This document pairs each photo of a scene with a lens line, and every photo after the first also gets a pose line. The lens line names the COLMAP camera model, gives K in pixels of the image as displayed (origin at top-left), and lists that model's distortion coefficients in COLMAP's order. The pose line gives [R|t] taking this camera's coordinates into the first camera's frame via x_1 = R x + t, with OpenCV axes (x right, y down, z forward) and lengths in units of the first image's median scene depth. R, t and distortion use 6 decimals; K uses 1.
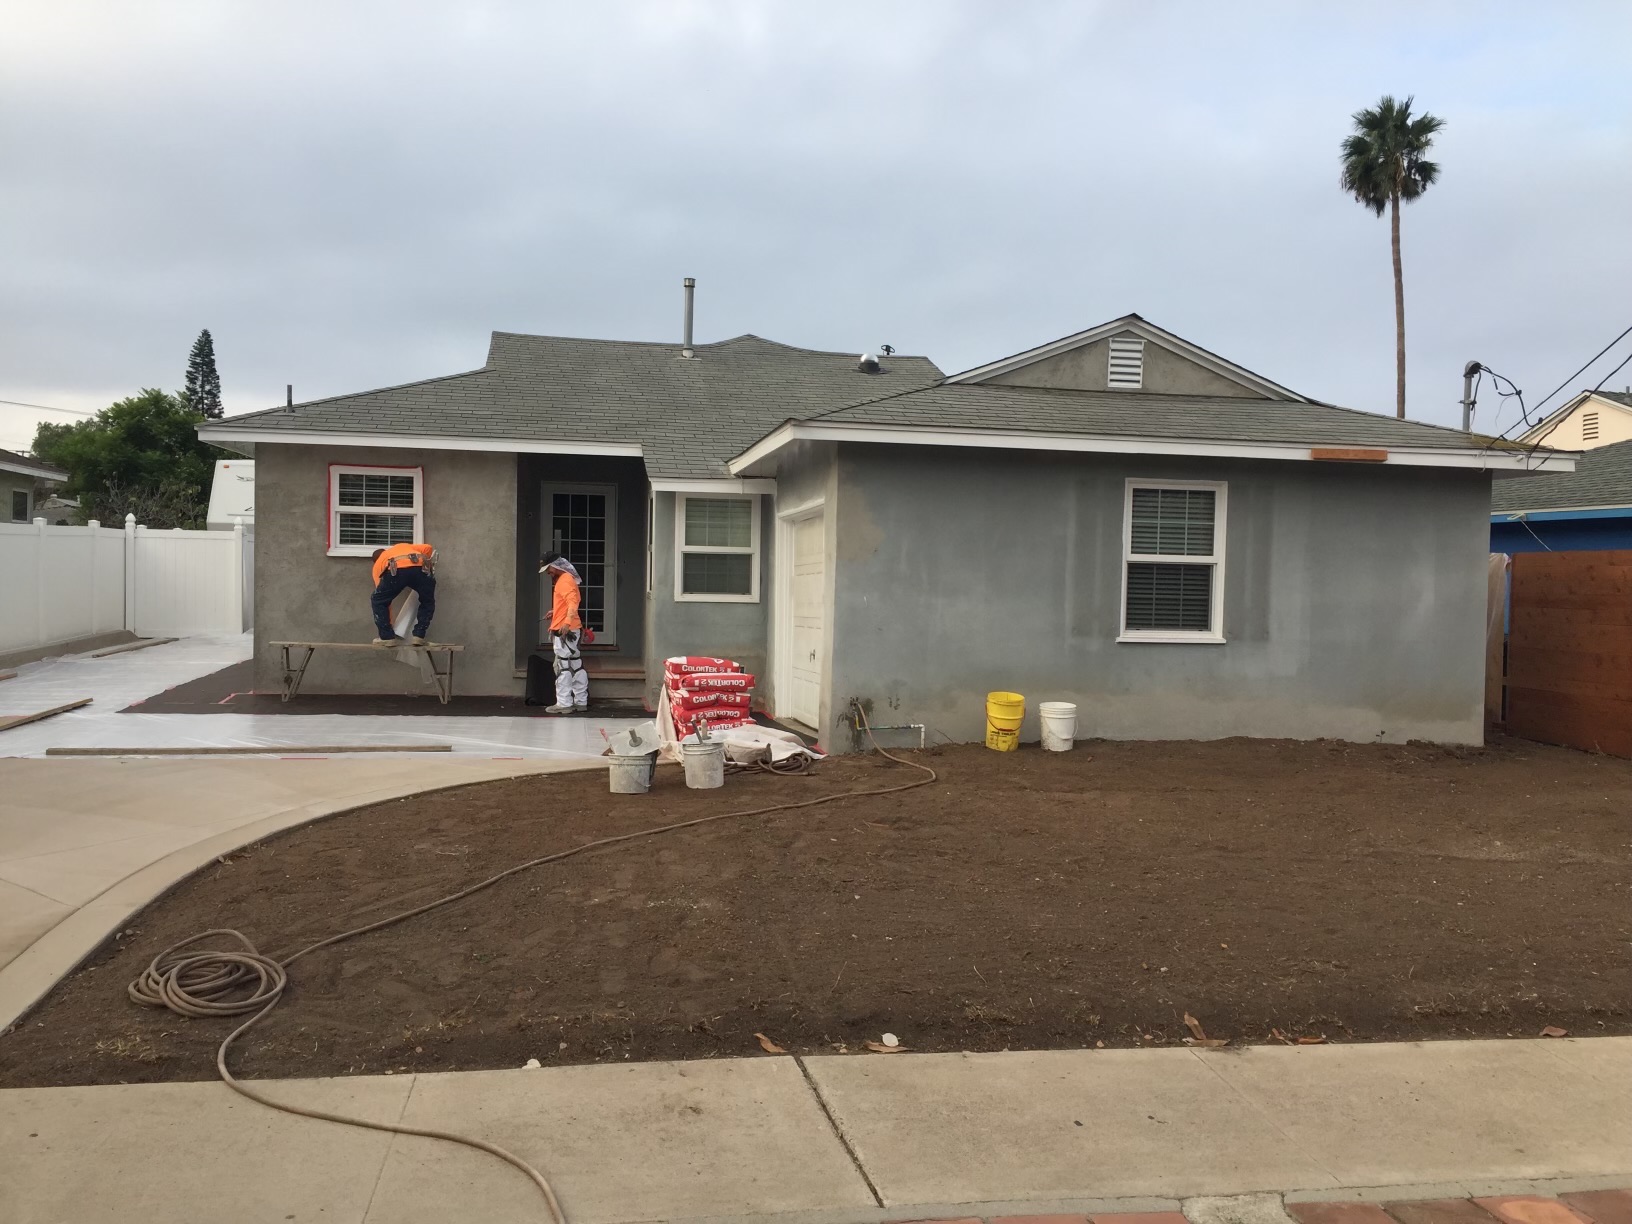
lens RADIAL K [[1368.3, 0, 816.0], [0, 1368.3, 612.0], [0, 0, 1]] dist [0.091885, -0.117857]
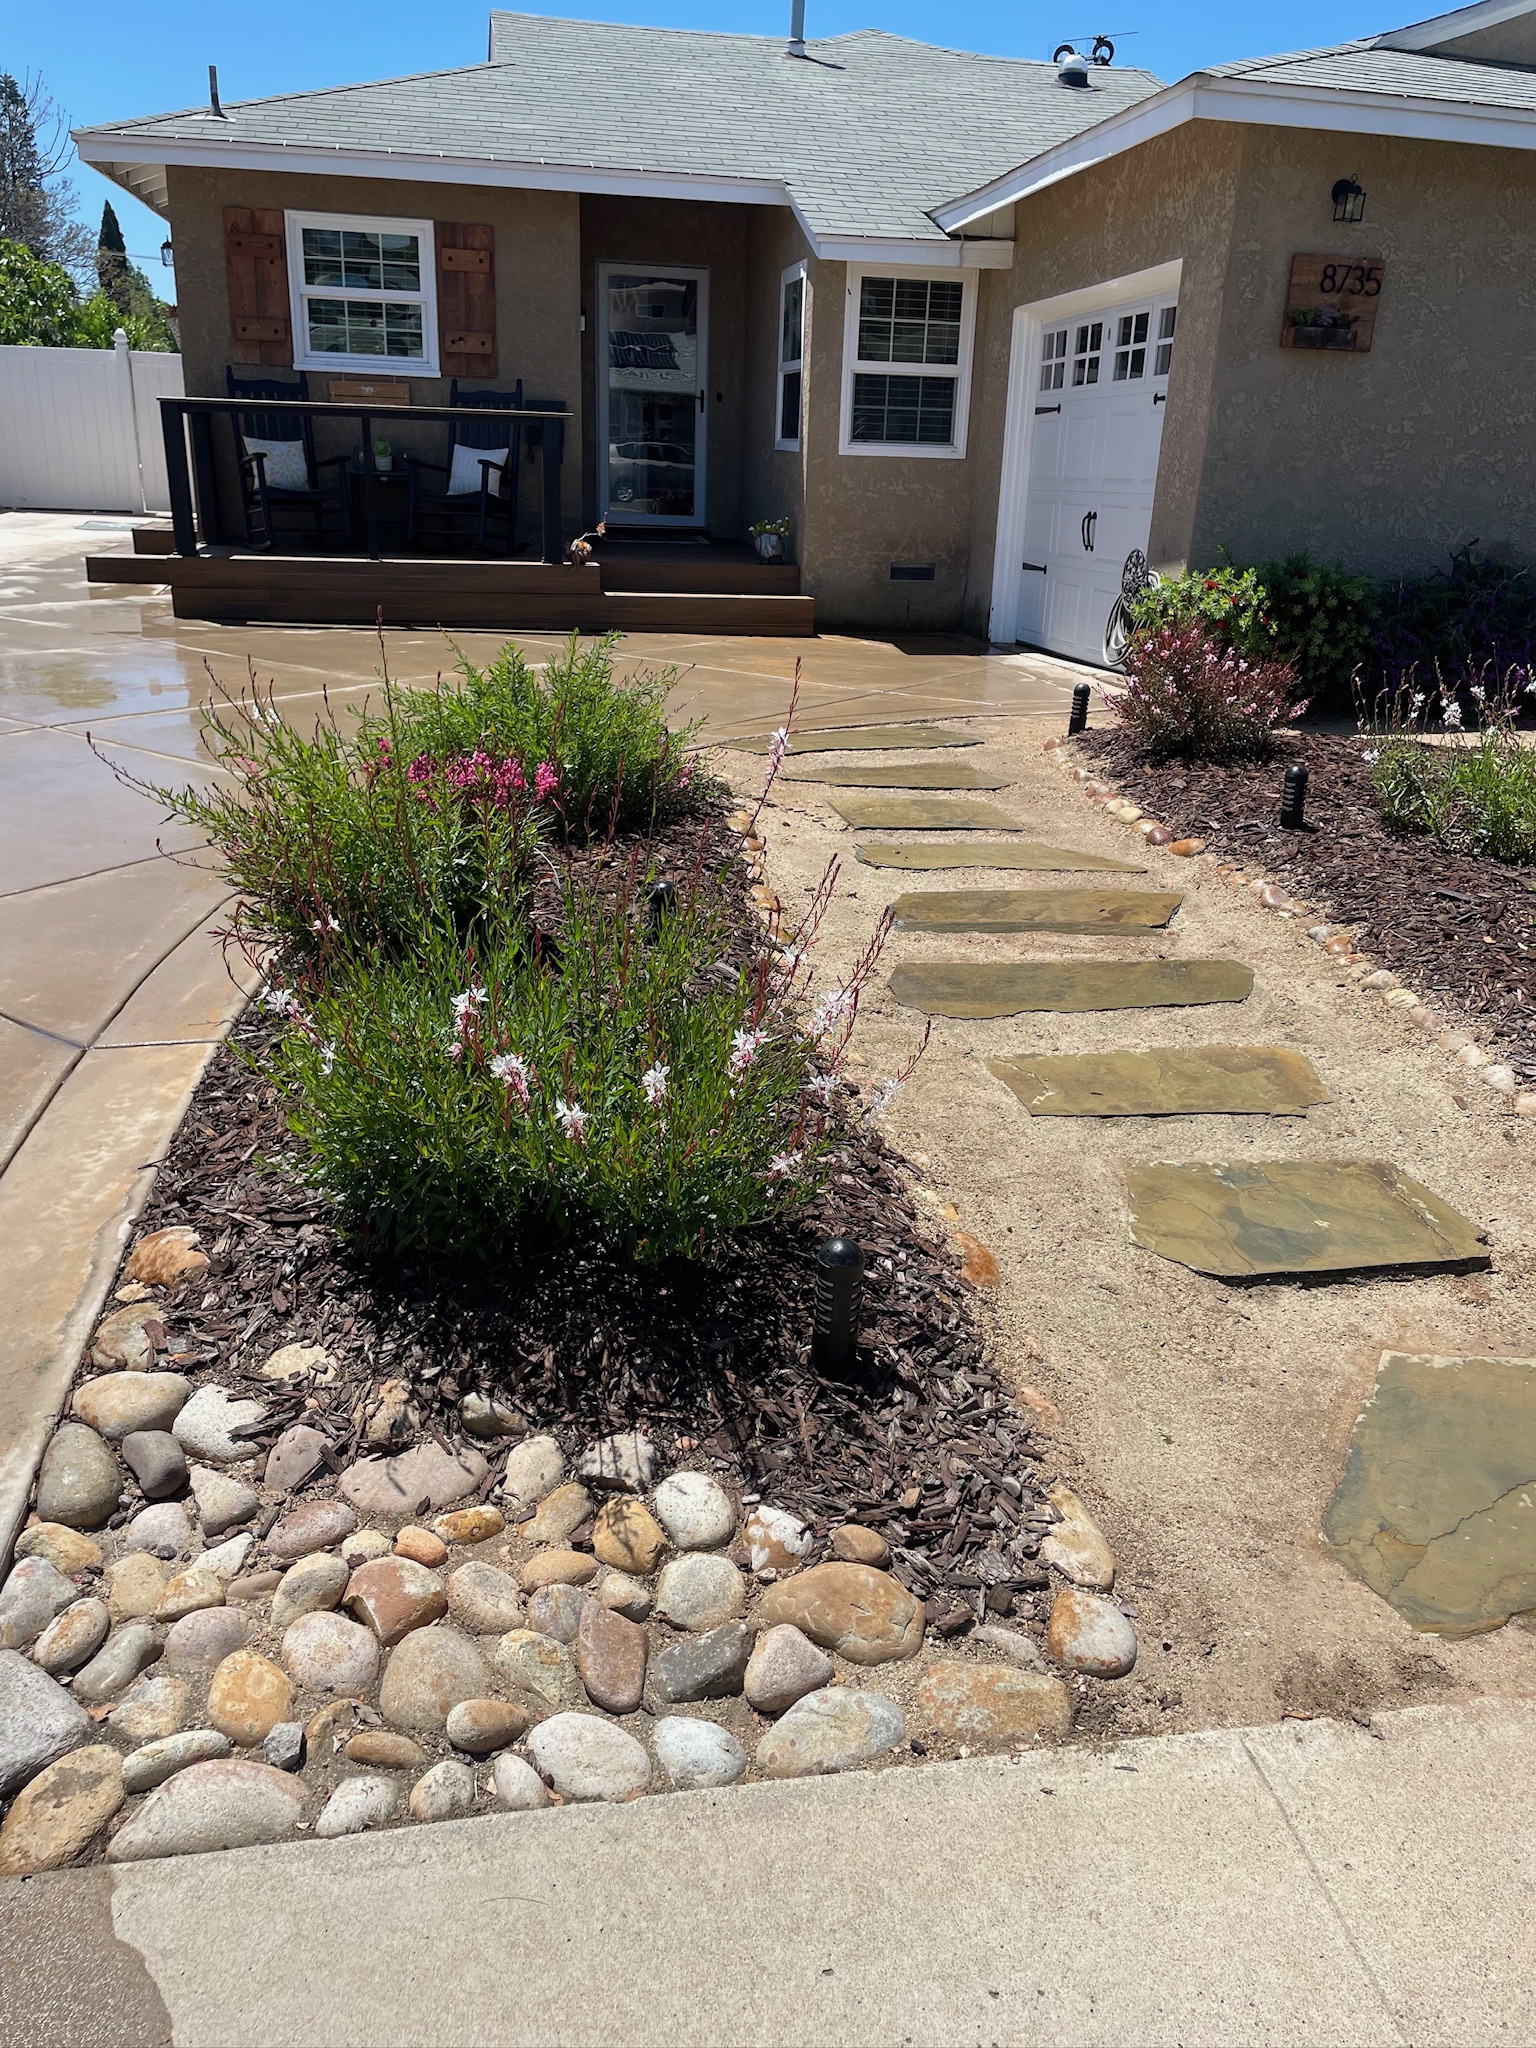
lens RADIAL K [[1525.8, 0, 778.5], [0, 1525.8, 1001.2], [0, 0, 1]] dist [0.100203, -0.134817]
pose [[0.999905, 0.011467, 0.007619, -0.148084], [-0.013250, 0.951840, 0.306309, 0.016455], [-0.003739, -0.306381, 0.951902, 0.253062]]
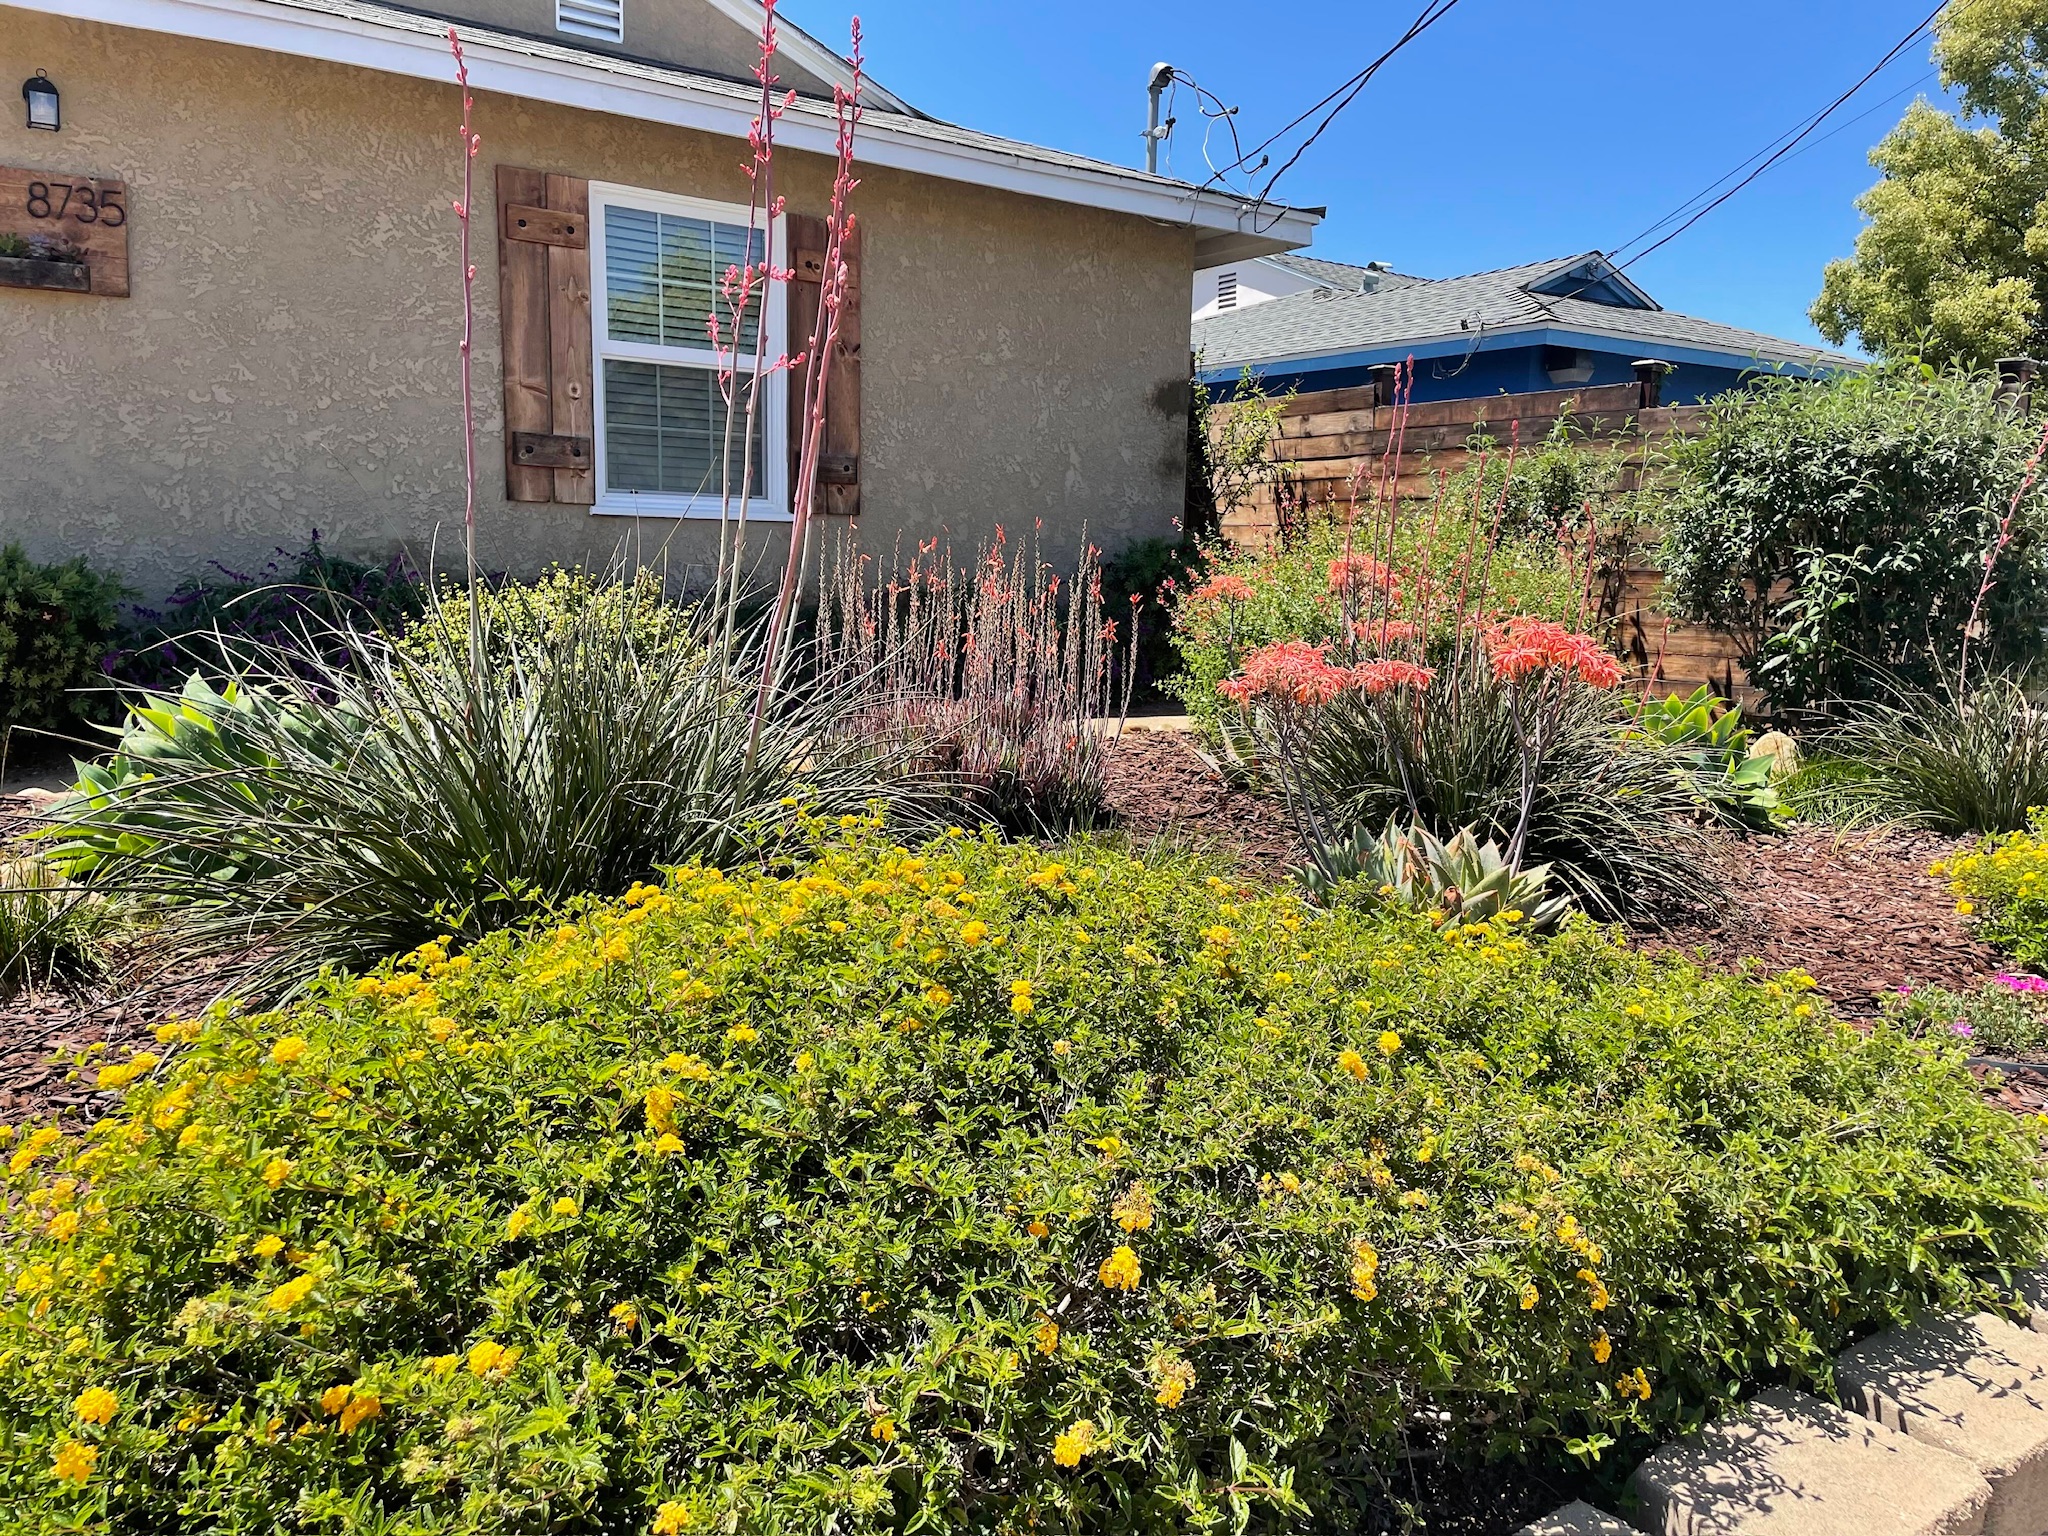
lens RADIAL K [[1525.8, 0, 1025.8], [0, 1525.8, 780.5], [0, 0, 1]] dist [0.100203, -0.134817]
pose [[0.908563, -0.068942, 0.412019, 0.109719], [0.016125, 0.991341, 0.130320, 0.042584], [-0.417436, -0.111760, 0.901808, 0.359548]]
